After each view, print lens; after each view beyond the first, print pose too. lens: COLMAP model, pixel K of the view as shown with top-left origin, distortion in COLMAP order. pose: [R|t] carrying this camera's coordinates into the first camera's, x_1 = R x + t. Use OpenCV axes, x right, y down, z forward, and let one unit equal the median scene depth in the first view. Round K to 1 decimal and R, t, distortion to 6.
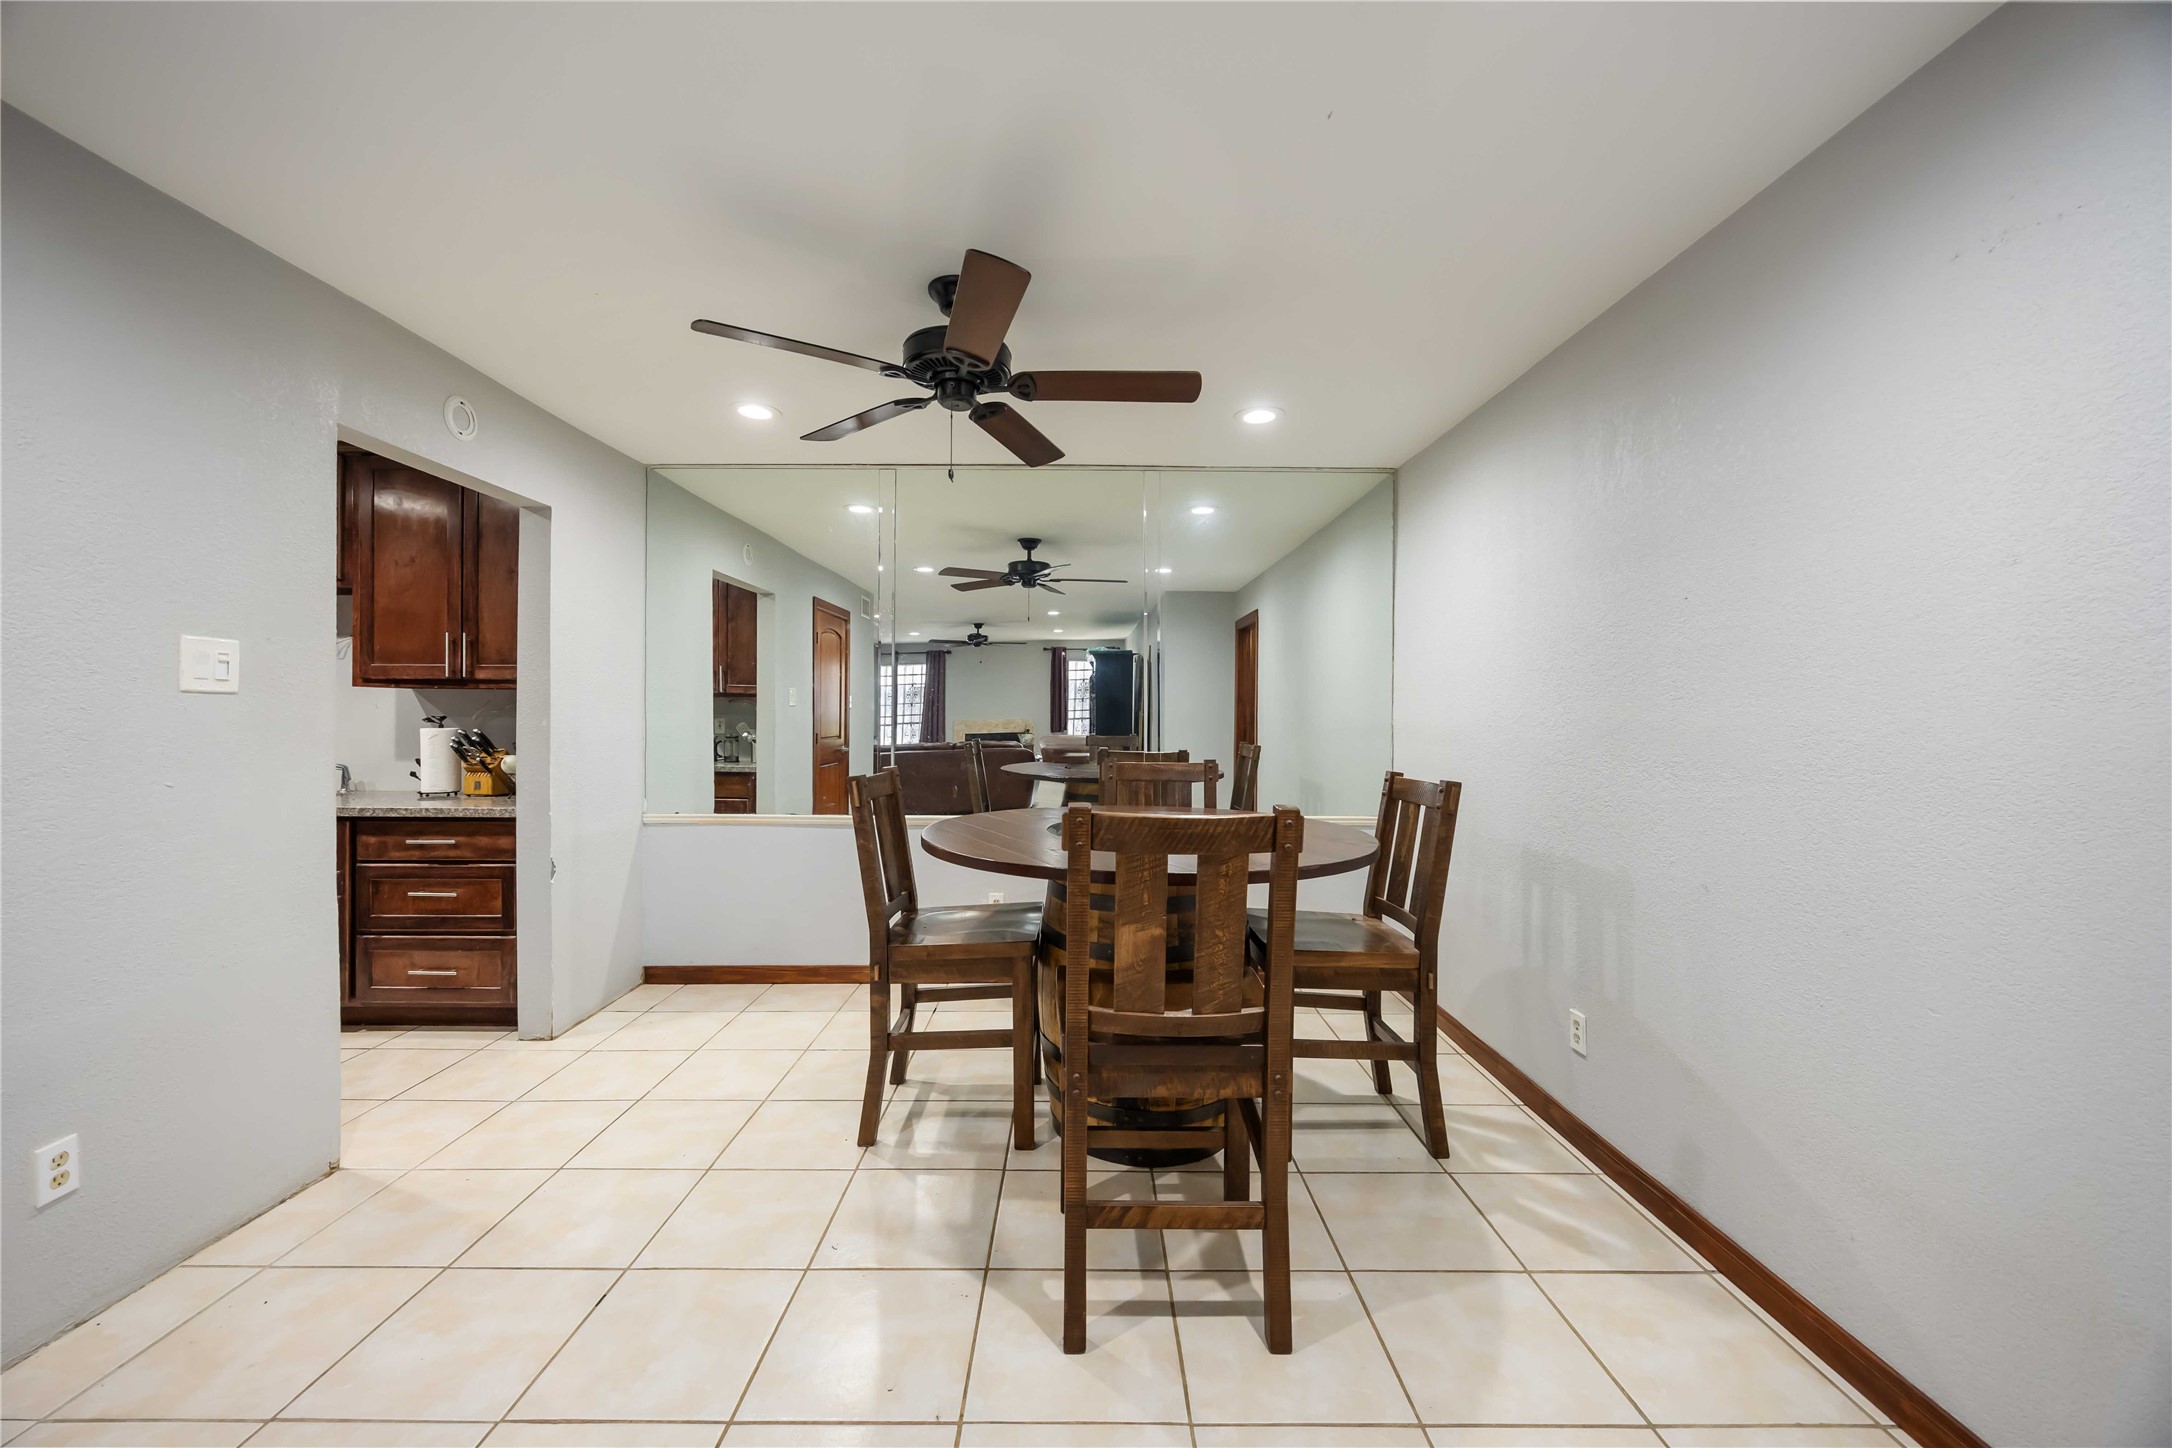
lens RADIAL K [[829.2, 0, 1082.9], [0, 829.2, 715.3], [0, 0, 1]] dist [-0.001579, -0.000005]
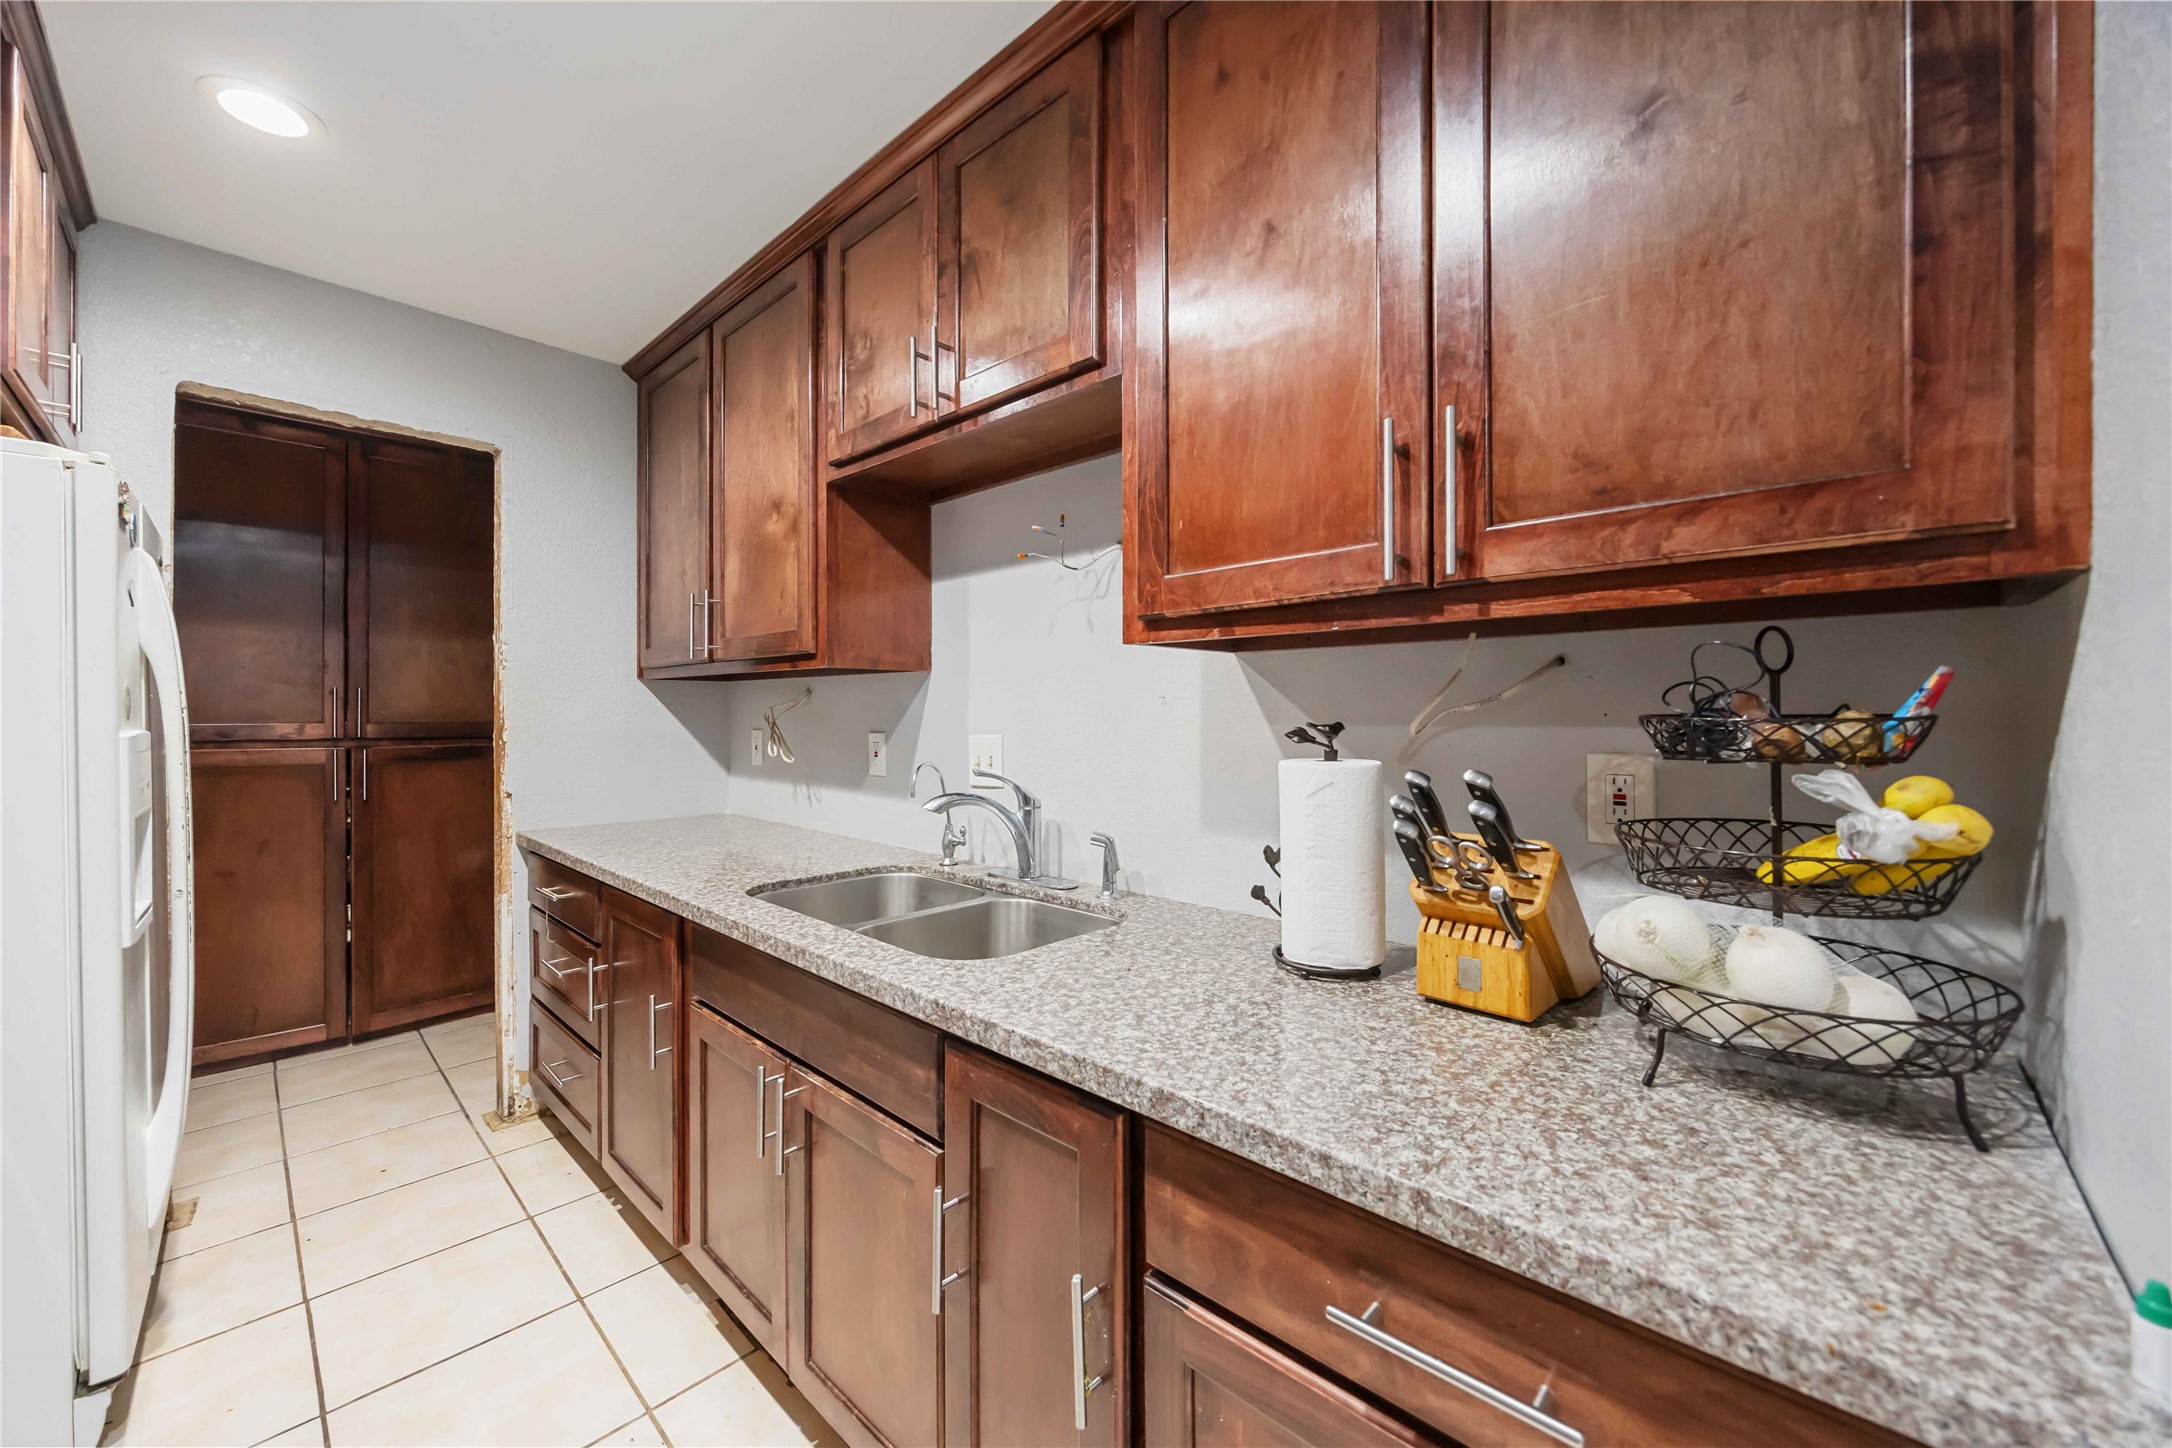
lens RADIAL K [[820.5, 0, 1078.3], [0, 820.5, 716.8], [0, 0, 1]] dist [-0.003913, 0.000114]
pose [[0.723628, -0.004126, -0.690178, -0.639310], [0.004093, 0.999990, -0.001686, -0.001536], [0.690178, -0.001605, 0.723638, 0.715657]]
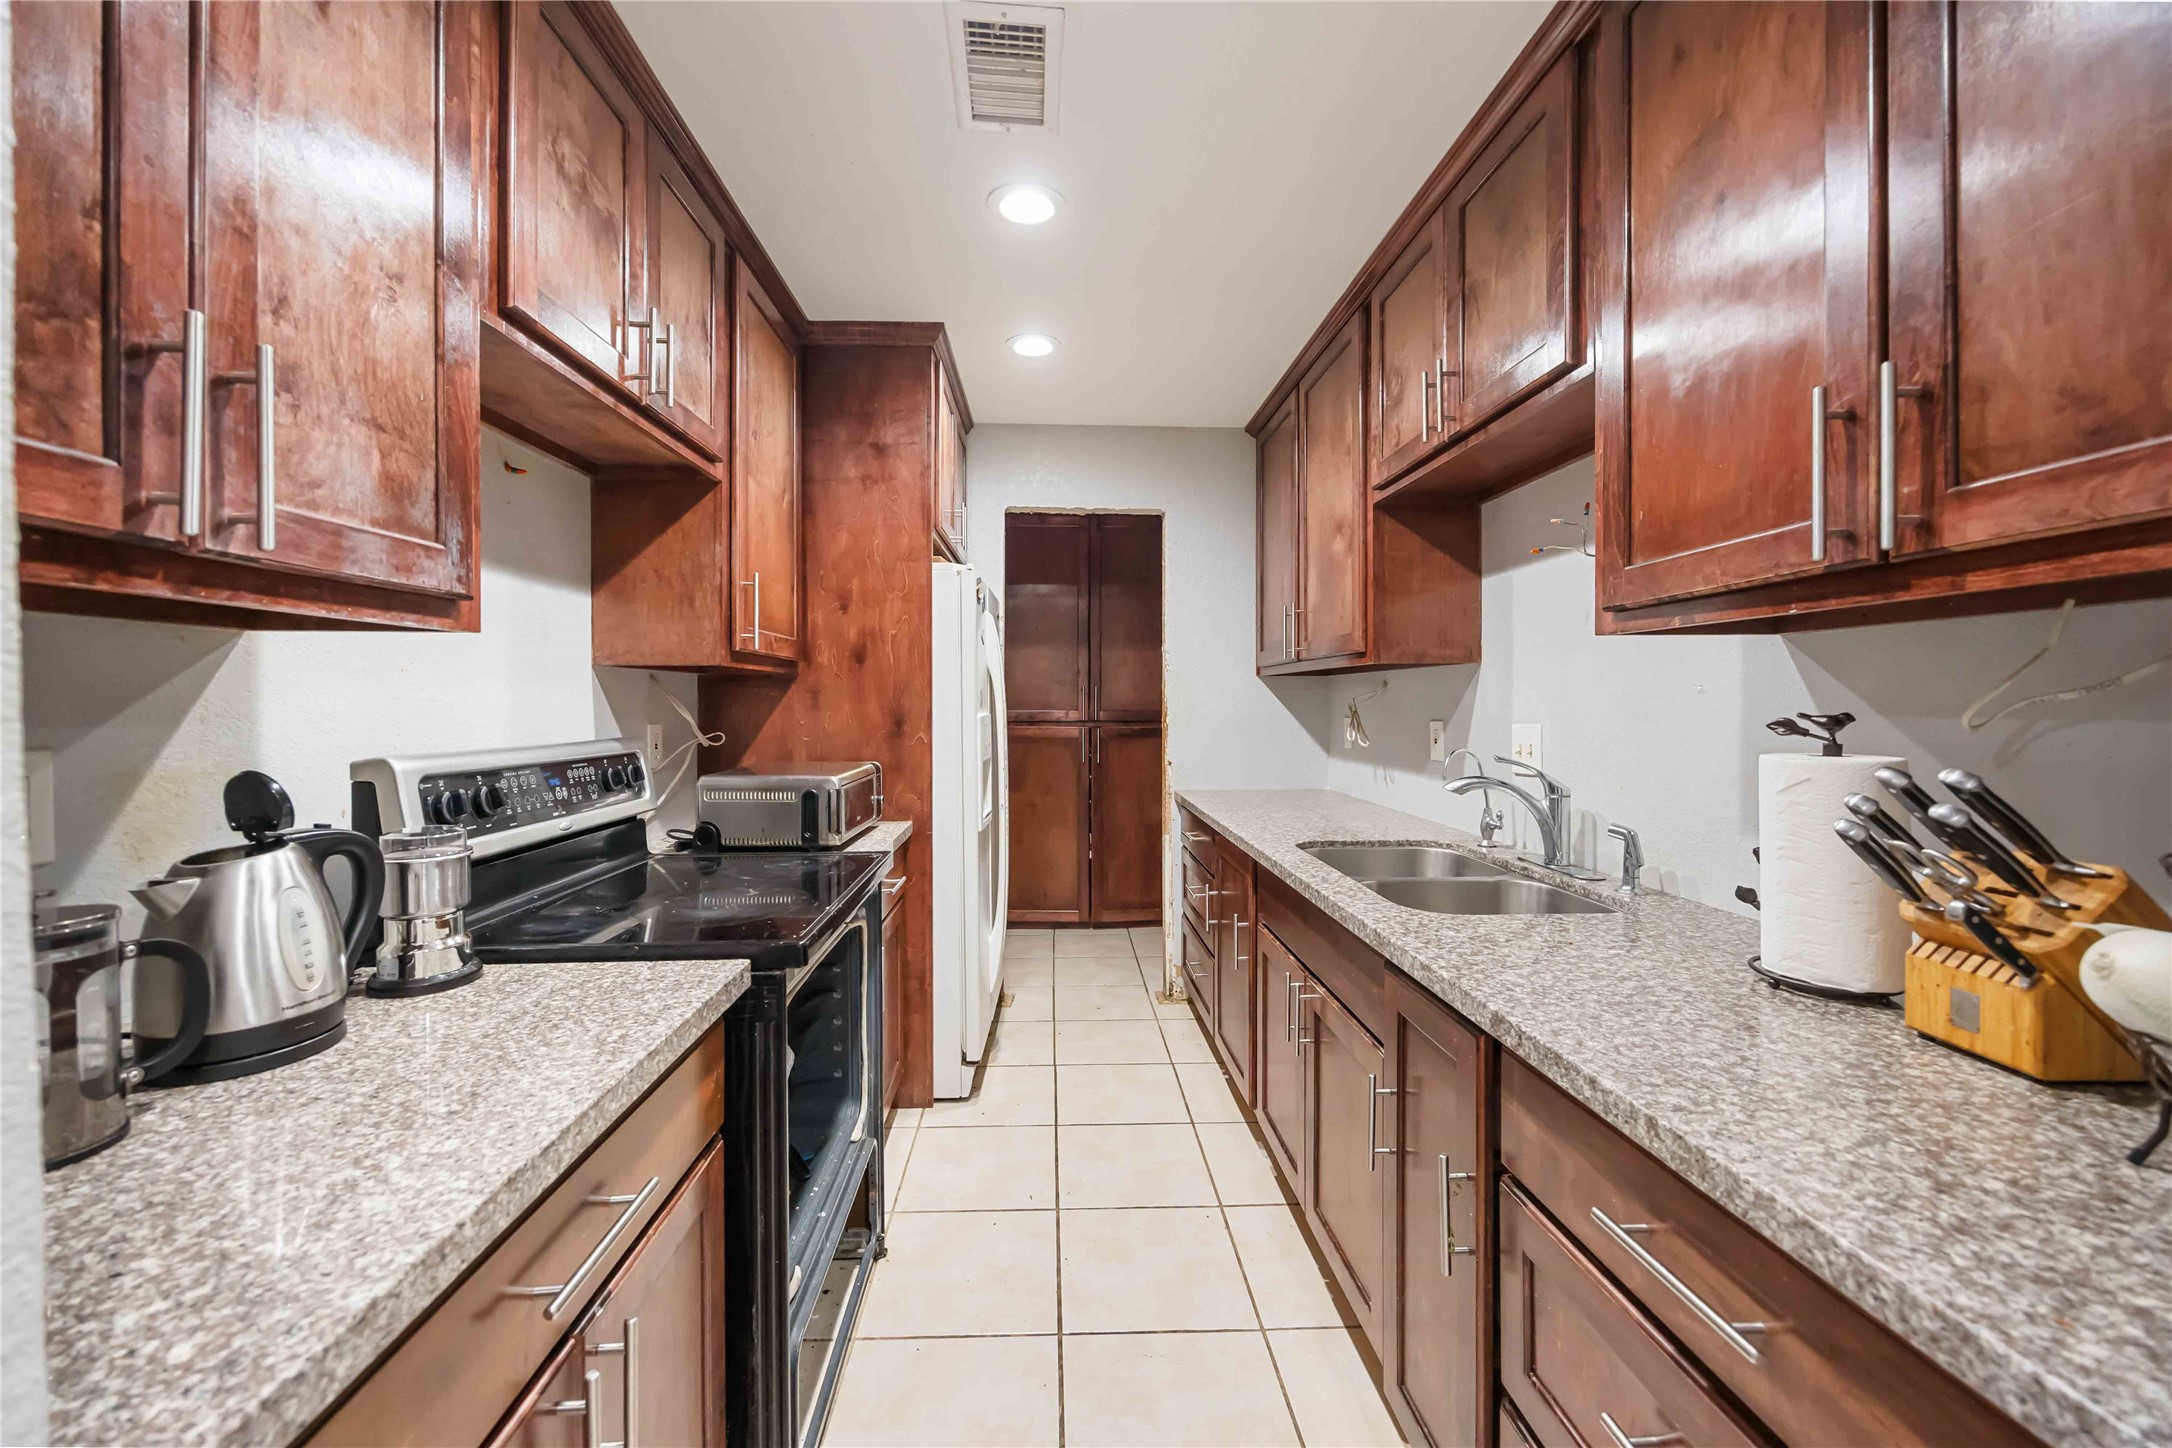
lens RADIAL K [[829.2, 0, 1082.9], [0, 829.2, 715.3], [0, 0, 1]] dist [-0.001579, -0.000005]
pose [[0.039948, 0.007181, -0.999176, -0.508714], [0.000764, 0.999974, 0.007217, -0.001036], [0.999201, -0.001051, 0.039942, 0.744755]]
